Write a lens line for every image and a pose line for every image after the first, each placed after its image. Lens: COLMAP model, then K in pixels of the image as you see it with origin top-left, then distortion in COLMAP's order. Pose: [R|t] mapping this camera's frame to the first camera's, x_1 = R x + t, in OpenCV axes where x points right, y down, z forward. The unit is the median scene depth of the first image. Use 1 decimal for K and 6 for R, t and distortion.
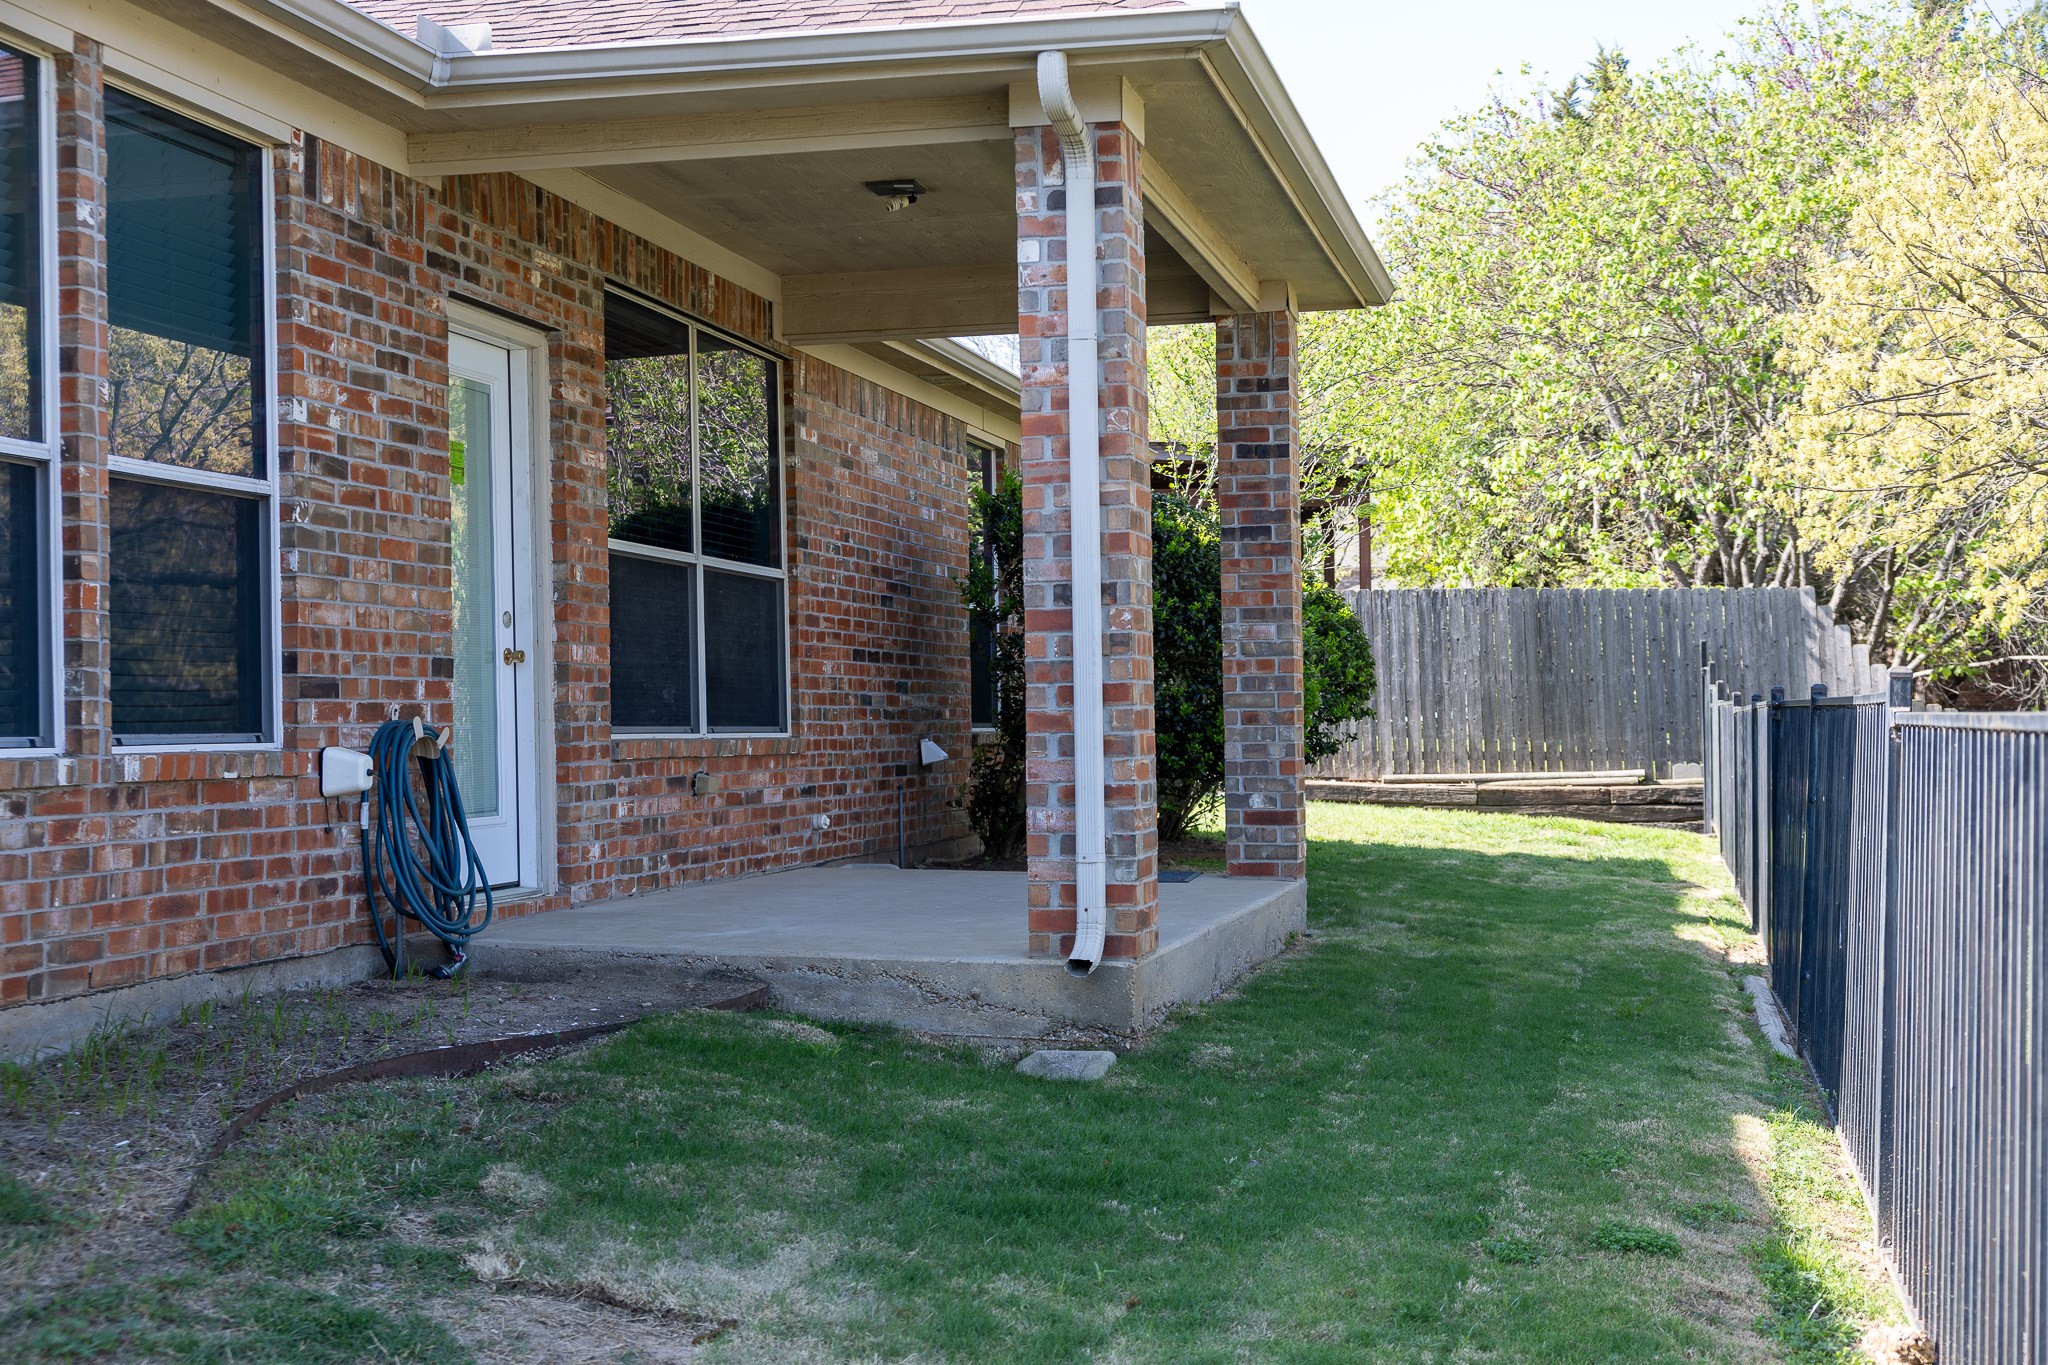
lens RADIAL K [[2451.5, 0, 1011.8], [0, 2451.5, 675.0], [0, 0, 1]] dist [0.006303, 0.000000]
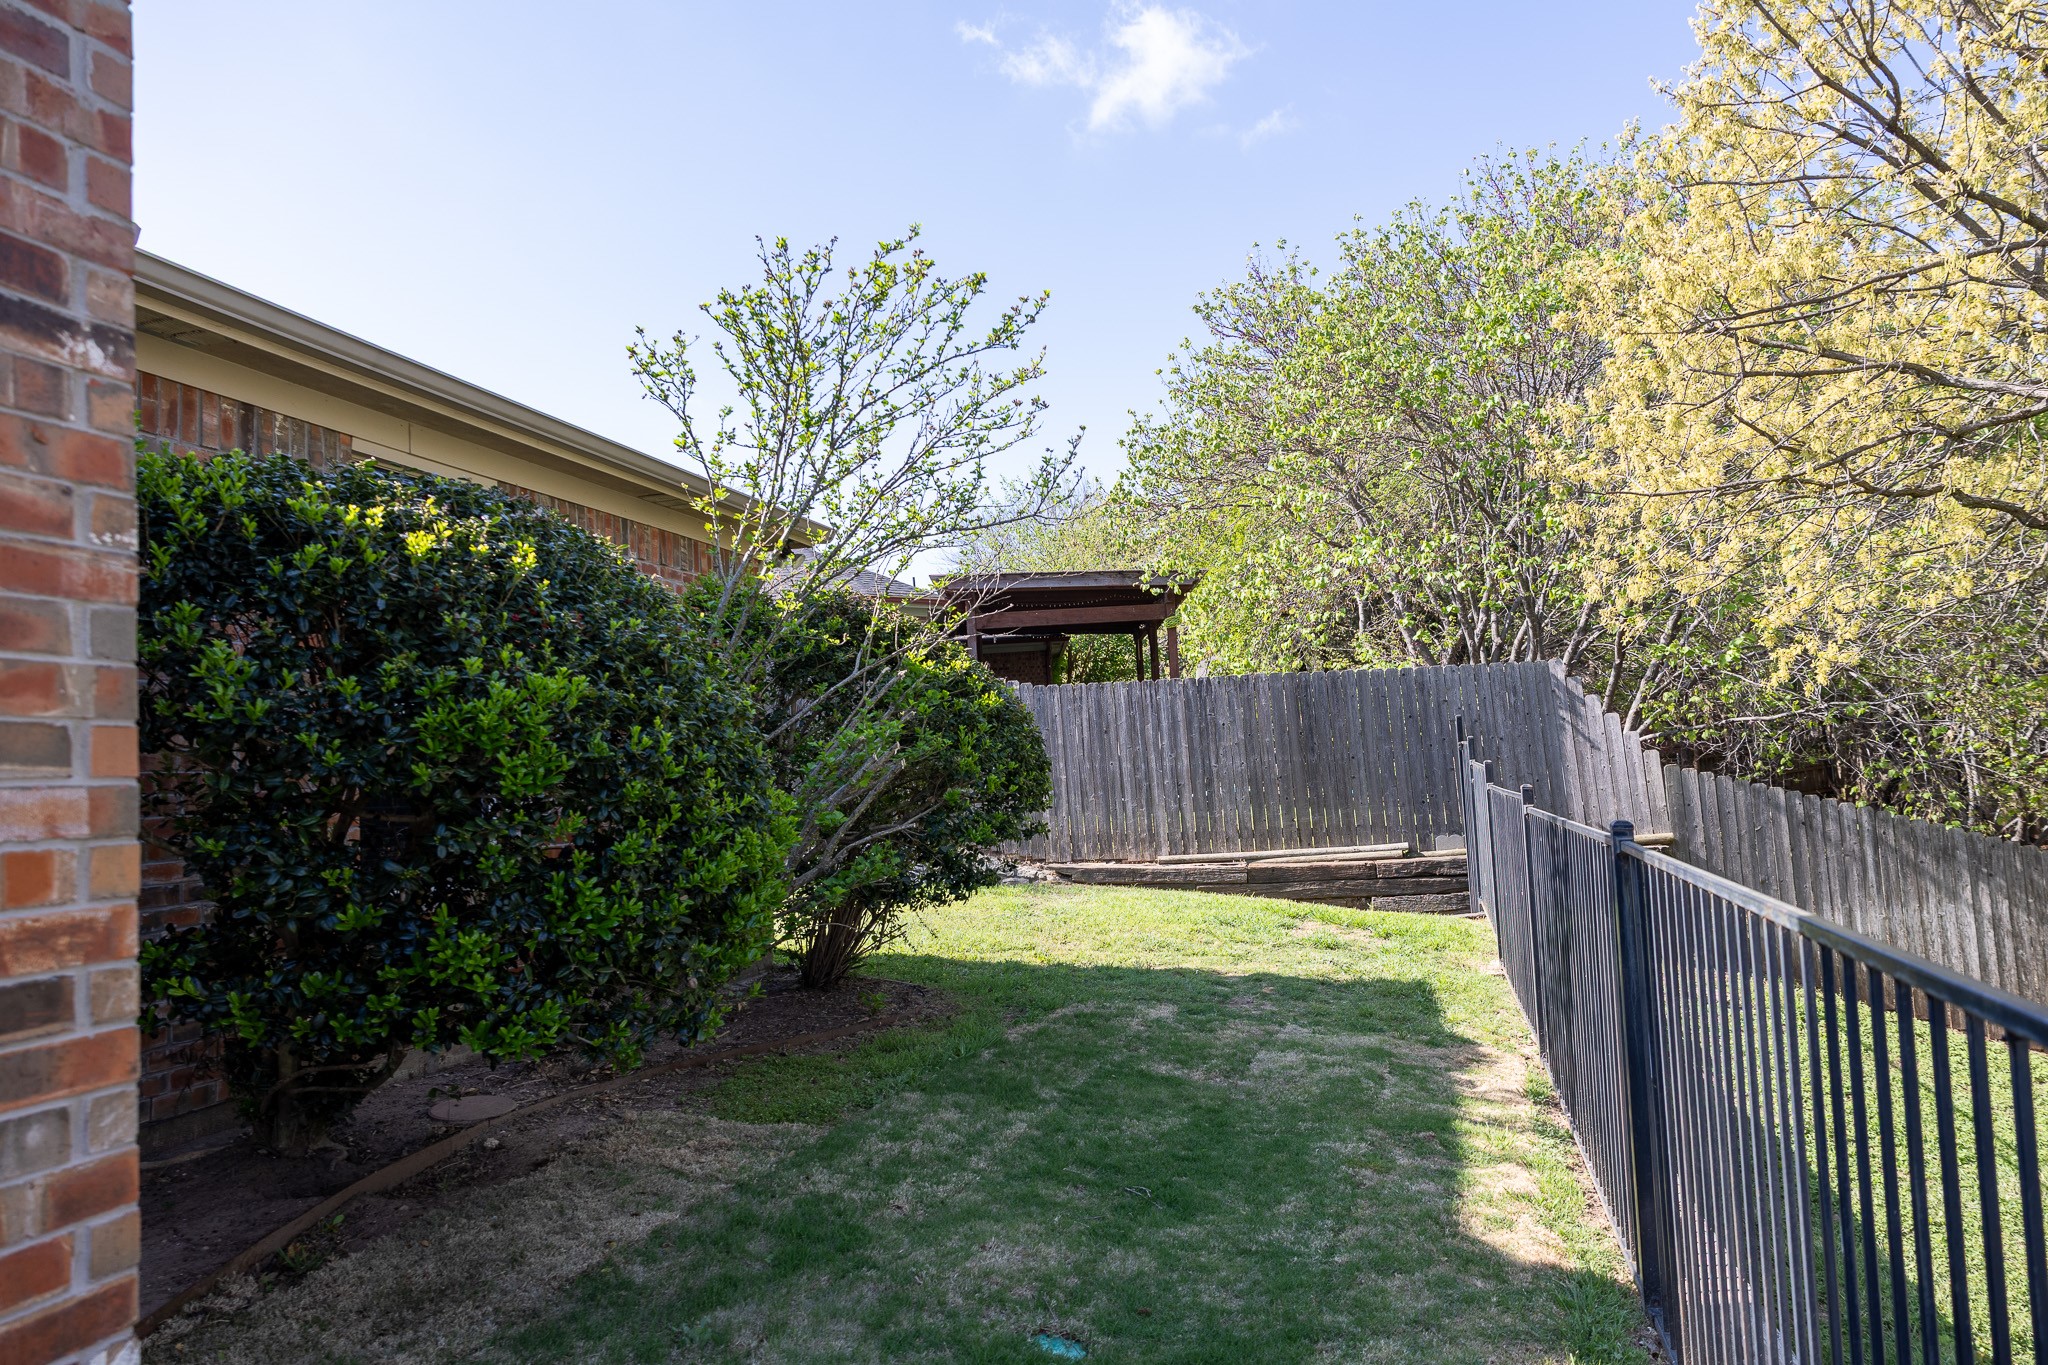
lens RADIAL K [[1380.8, 0, 1043.7], [0, 1380.8, 694.4], [0, 0, 1]] dist [0.030545, 0.002483]
pose [[0.999170, -0.040608, -0.003238, 0.110039], [0.040449, 0.998399, -0.039535, -0.007043], [0.004838, 0.039371, 0.999213, 0.418110]]
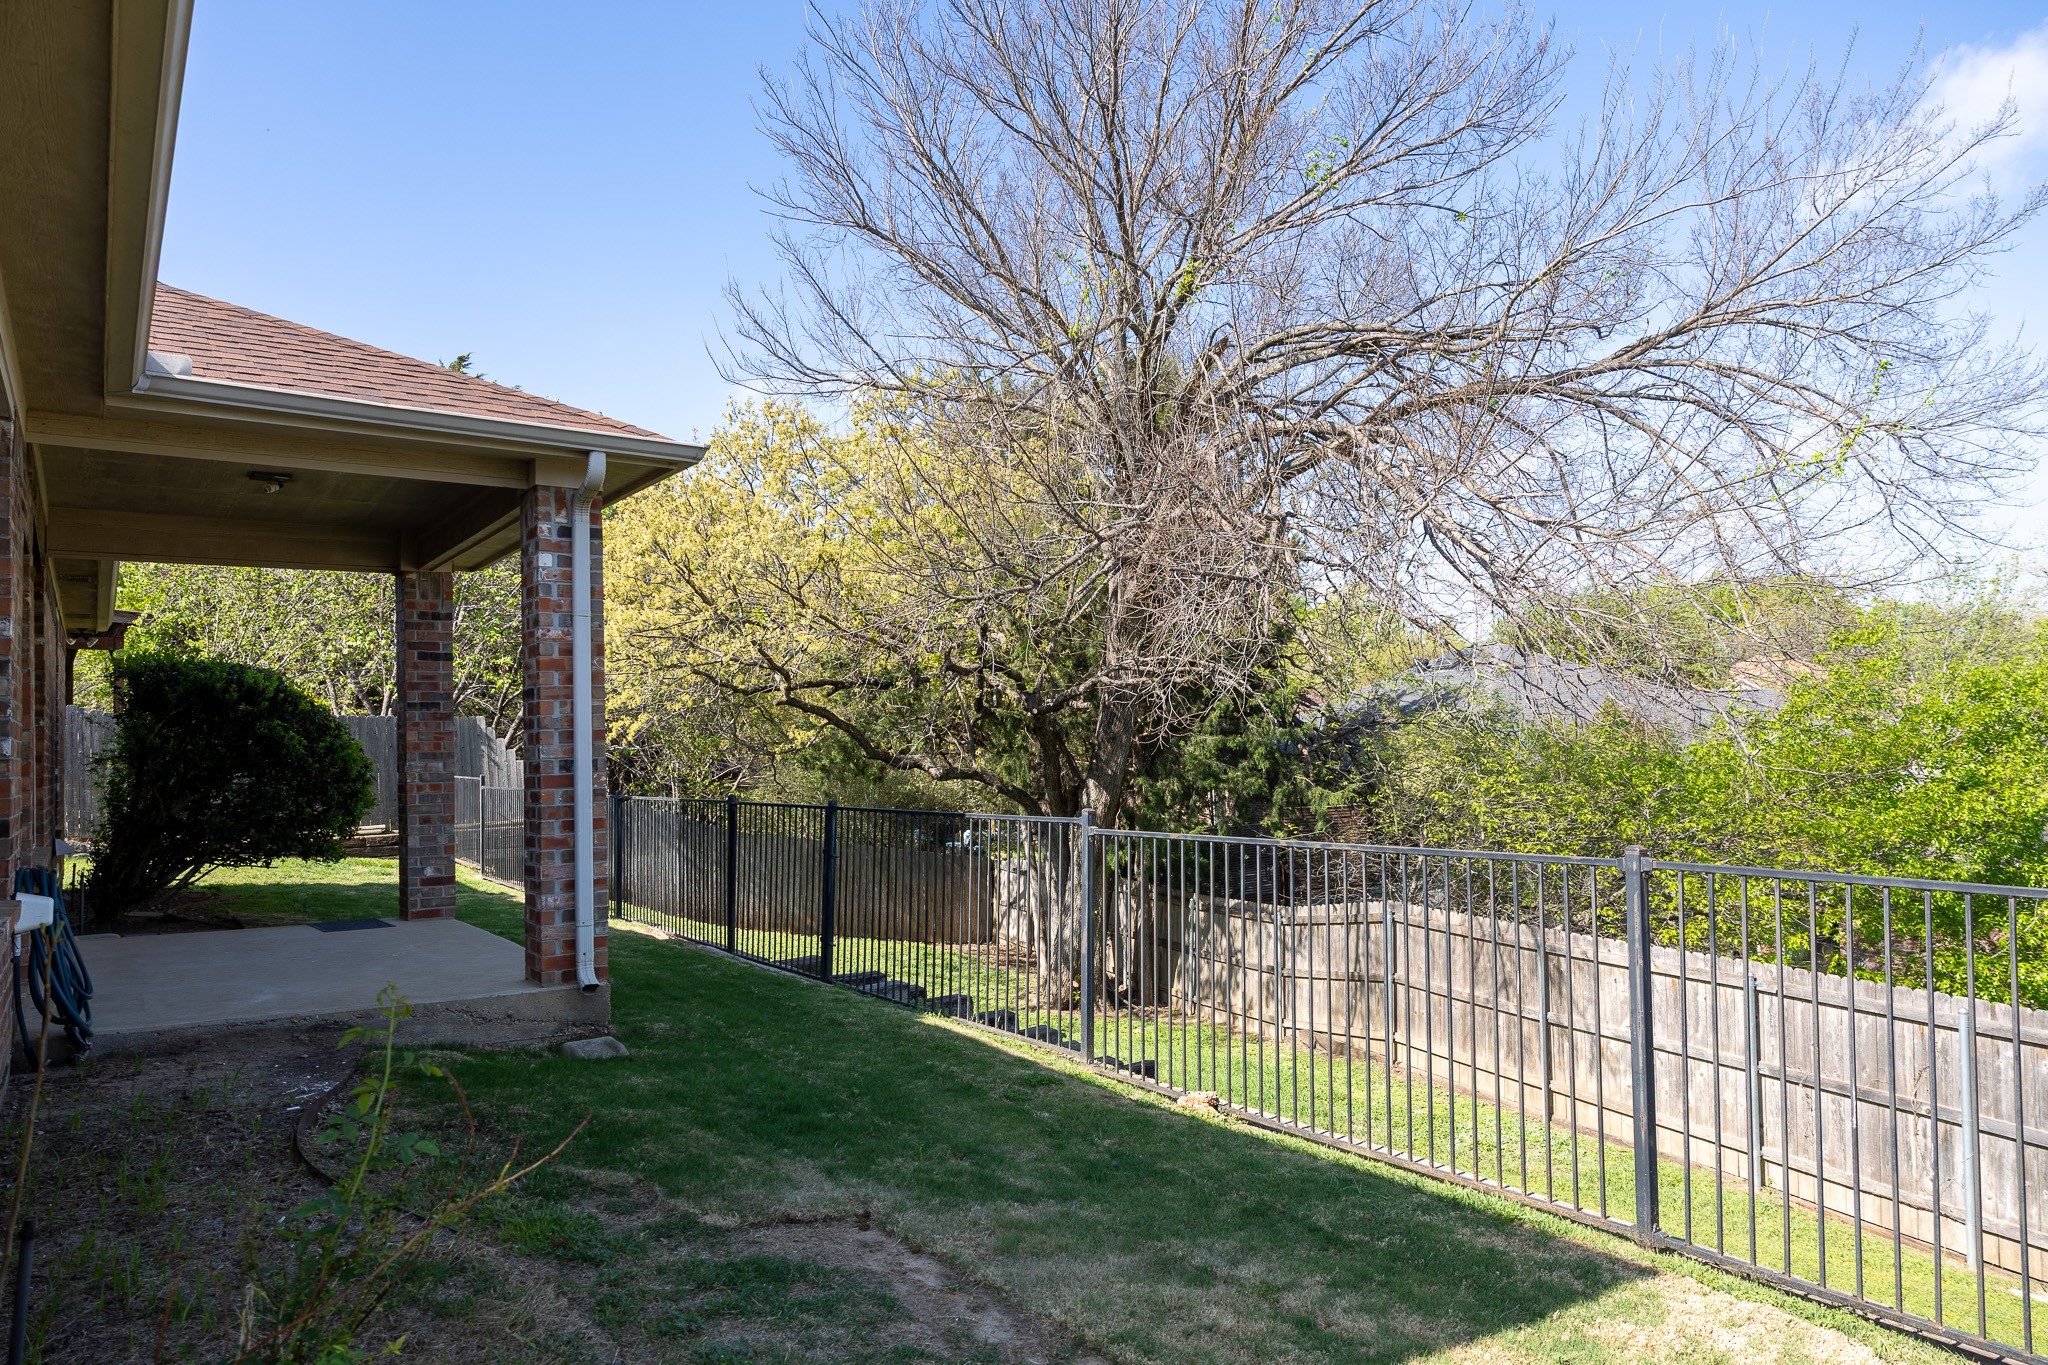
lens RADIAL K [[1380.8, 0, 1023.2], [0, 1380.8, 692.6], [0, 0, 1]] dist [0.030545, 0.002483]
pose [[0.672174, 0.026204, 0.739930, -0.155393], [0.001899, 0.999309, -0.037115, -0.015556], [-0.740391, 0.026353, 0.671660, 0.042609]]
